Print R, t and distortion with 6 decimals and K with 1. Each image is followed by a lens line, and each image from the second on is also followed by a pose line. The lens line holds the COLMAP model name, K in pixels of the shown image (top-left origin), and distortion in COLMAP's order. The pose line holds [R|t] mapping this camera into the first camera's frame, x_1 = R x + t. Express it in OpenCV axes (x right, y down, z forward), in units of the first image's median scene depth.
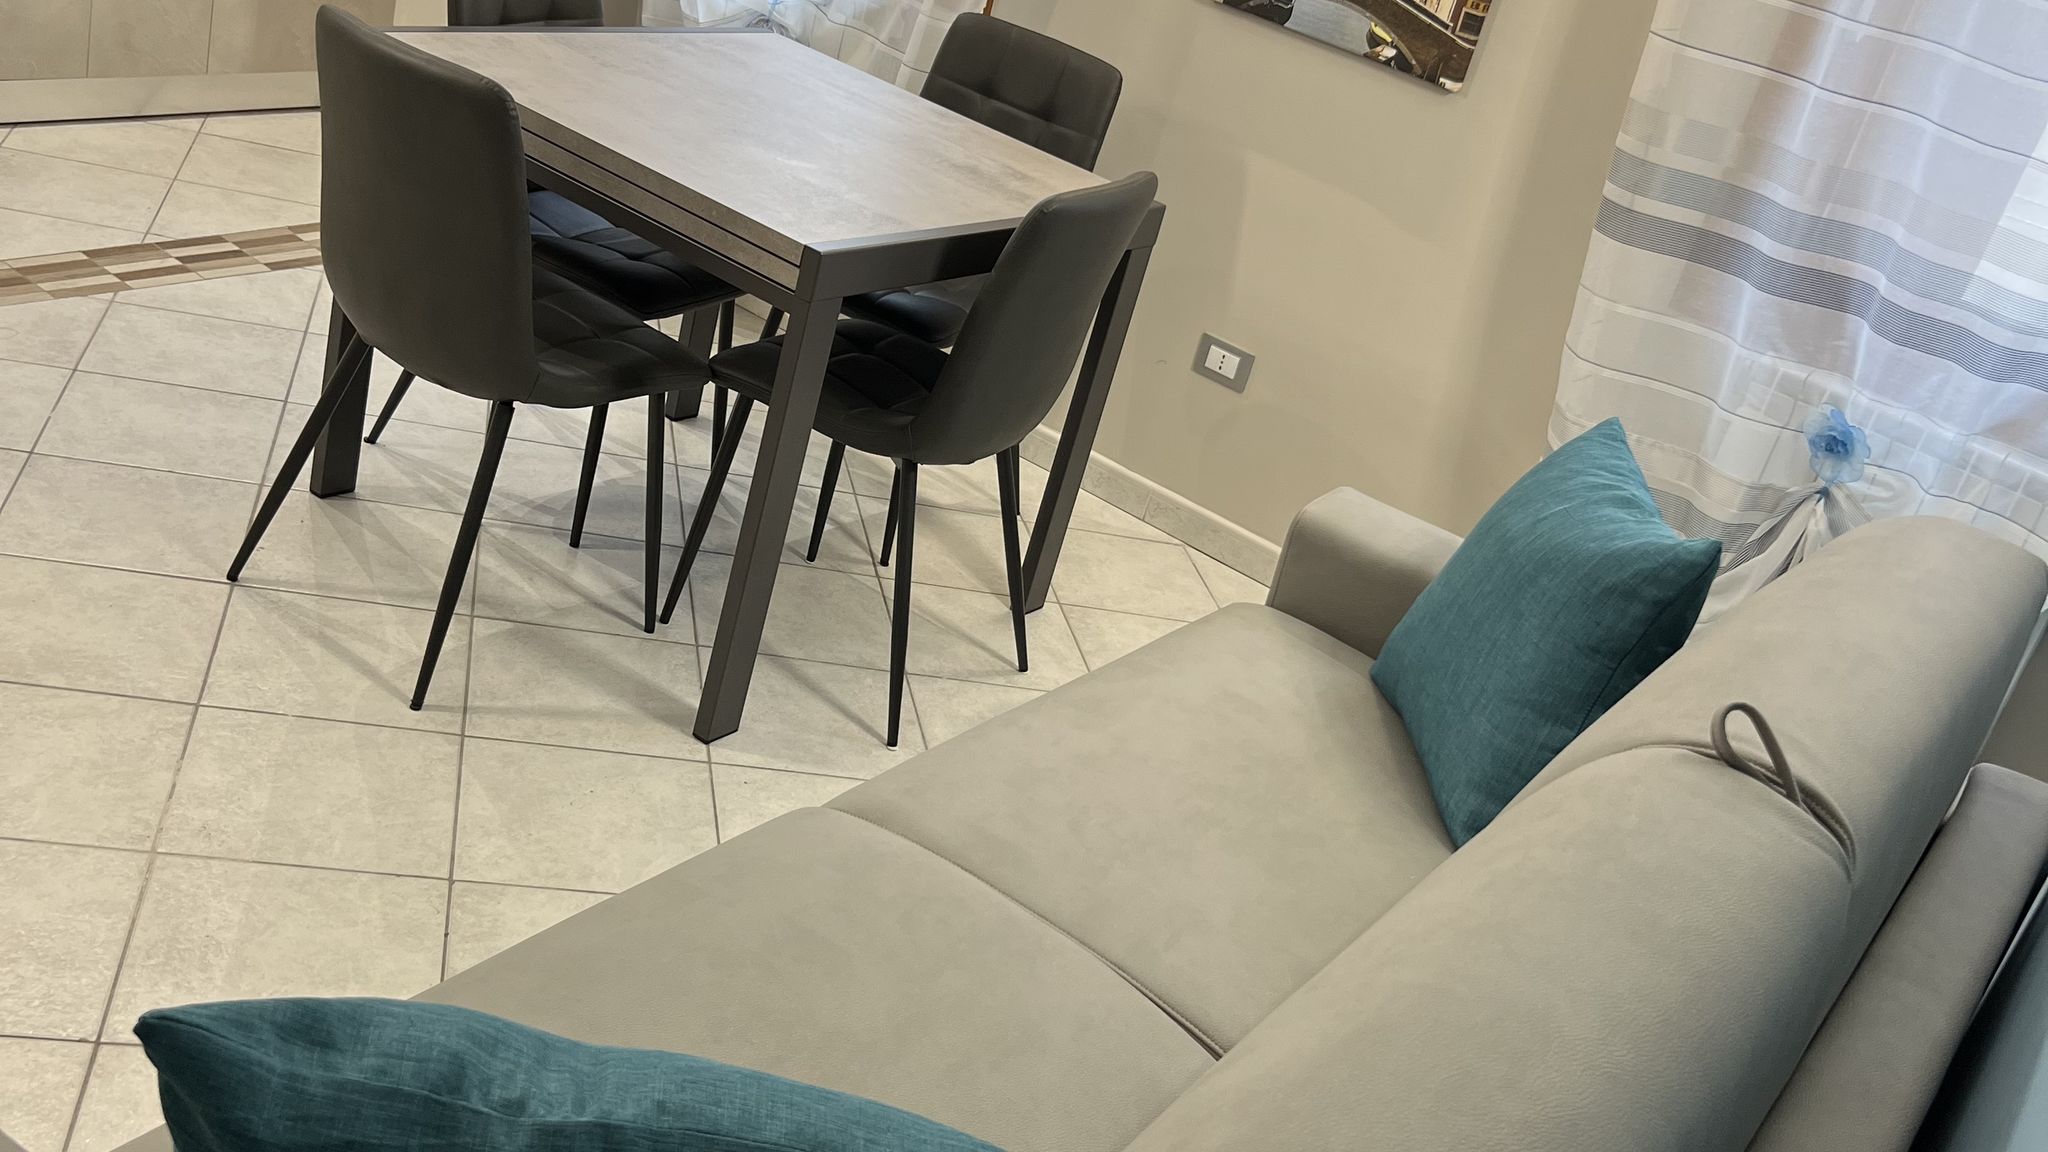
lens RADIAL K [[2029.2, 0, 1029.8], [0, 2029.2, 604.2], [0, 0, 1]] dist [0.135338, -0.365445]
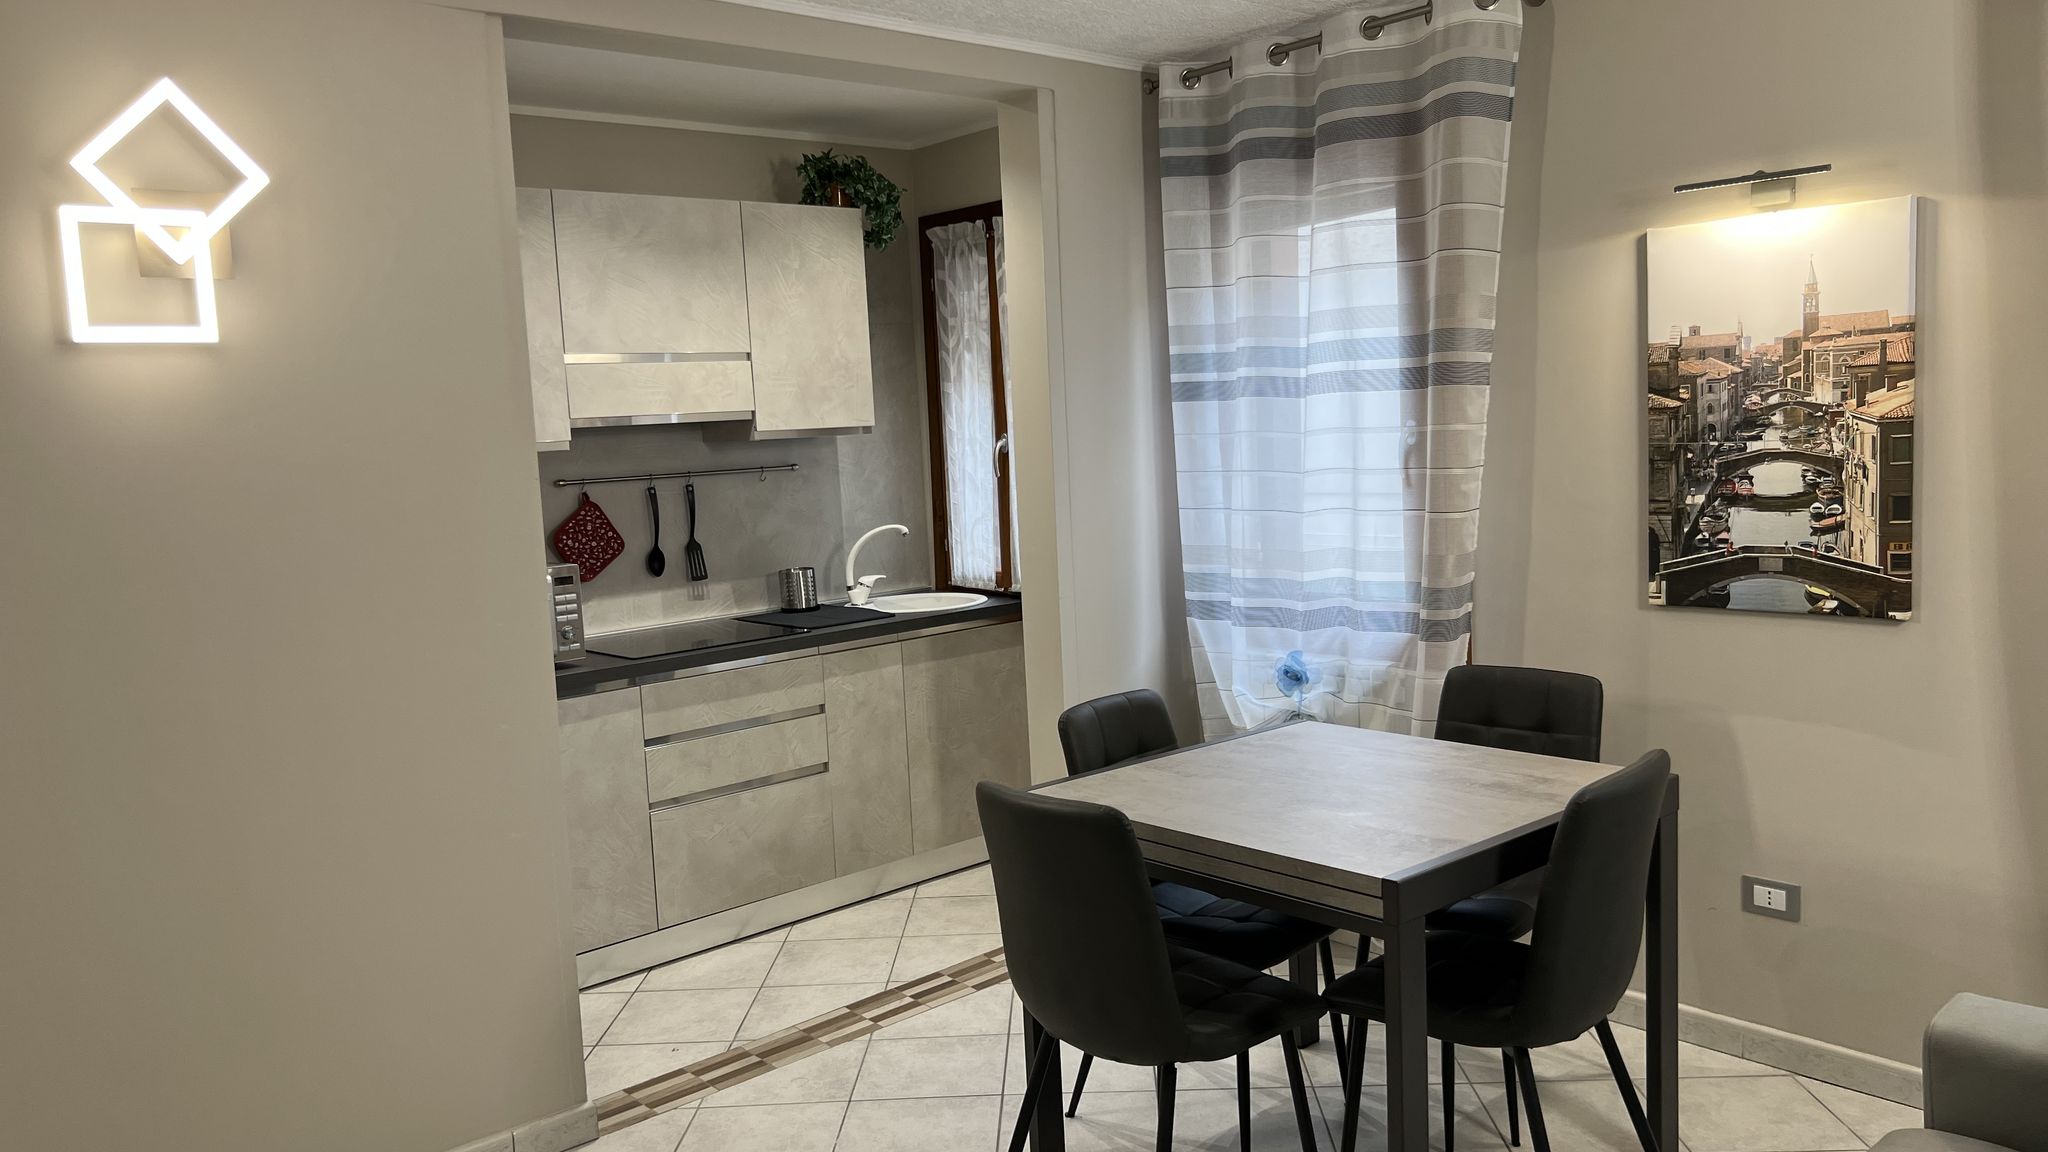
lens RADIAL K [[1540.9, 0, 1022.7], [0, 1540.9, 579.1], [0, 0, 1]] dist [0.062737, -0.072160]
pose [[0.925949, -0.276553, -0.257170, -0.019180], [0.162721, 0.906691, -0.389145, -0.014420], [0.340793, 0.318482, 0.884550, 0.064265]]
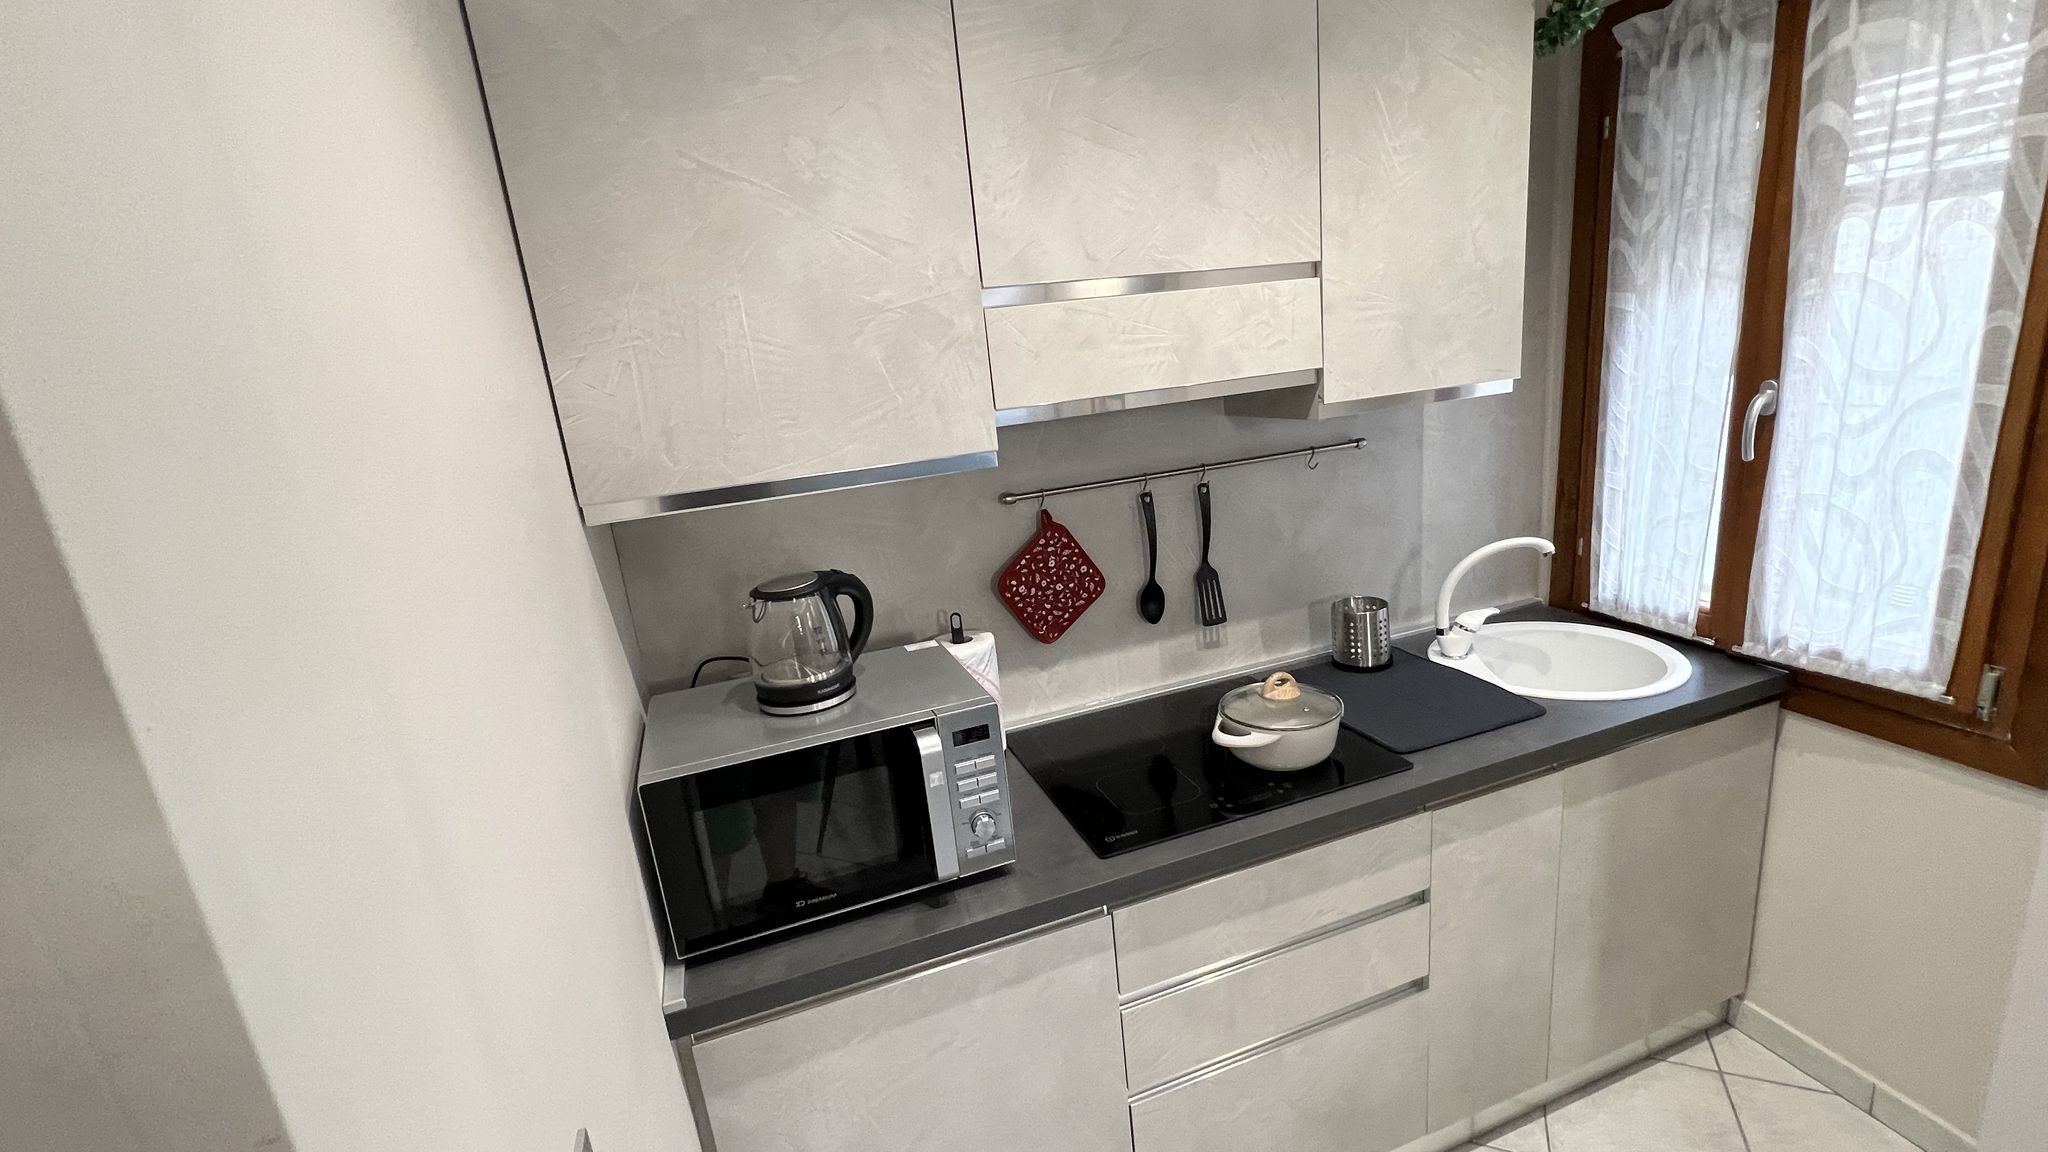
lens RADIAL K [[887.1, 0, 1026.6], [0, 887.1, 586.5], [0, 0, 1]] dist [-0.001156, -0.000209]
pose [[0.754755, -0.178048, -0.631382, -0.421935], [0.016580, 0.967333, -0.252966, -0.533696], [0.655797, 0.180459, 0.733051, 0.781223]]
